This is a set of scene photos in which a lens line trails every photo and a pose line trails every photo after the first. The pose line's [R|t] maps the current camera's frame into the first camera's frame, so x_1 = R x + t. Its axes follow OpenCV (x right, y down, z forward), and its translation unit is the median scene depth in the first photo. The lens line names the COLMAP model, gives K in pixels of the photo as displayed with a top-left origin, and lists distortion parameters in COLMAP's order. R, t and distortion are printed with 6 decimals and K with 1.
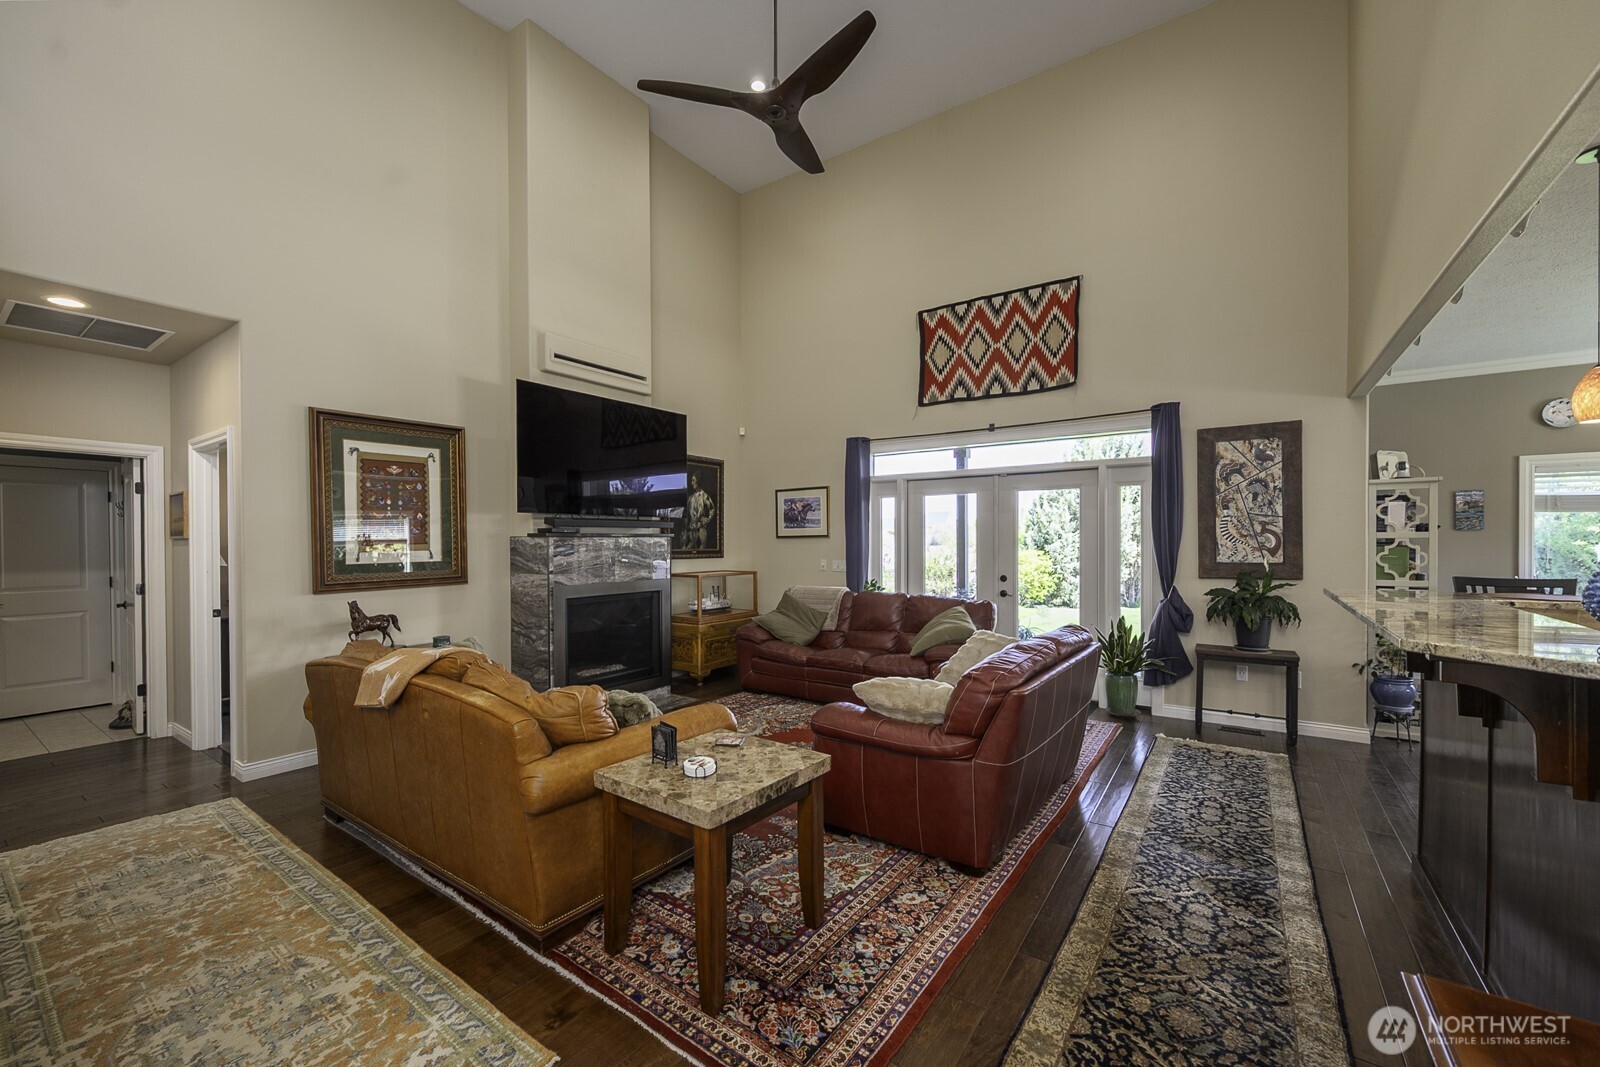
lens RADIAL K [[623.9, 0, 811.7], [0, 623.9, 547.6], [0, 0, 1]] dist [-0.011002, -0.000217]
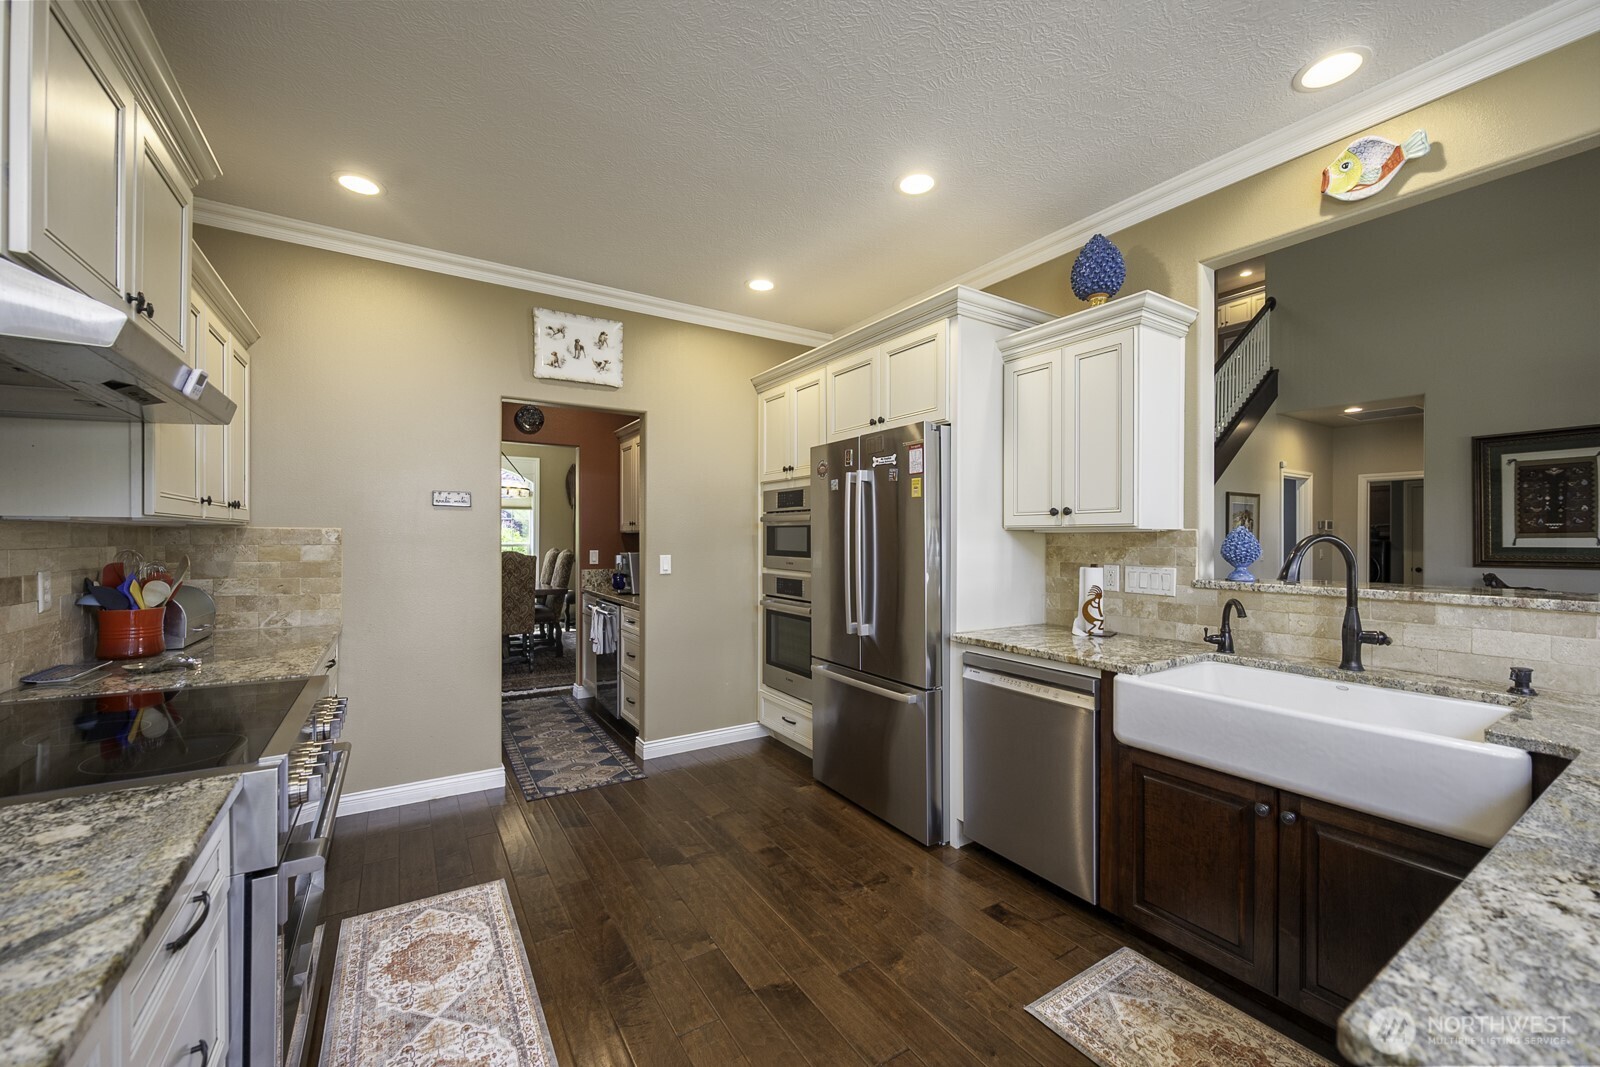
lens RADIAL K [[623.9, 0, 802.1], [0, 623.9, 539.3], [0, 0, 1]] dist [-0.011002, -0.000217]
pose [[-0.399858, 0.005592, -0.916560, 0.958465], [-0.010805, 0.999883, 0.010815, 0.010873], [0.916514, 0.014228, -0.399751, 0.121312]]
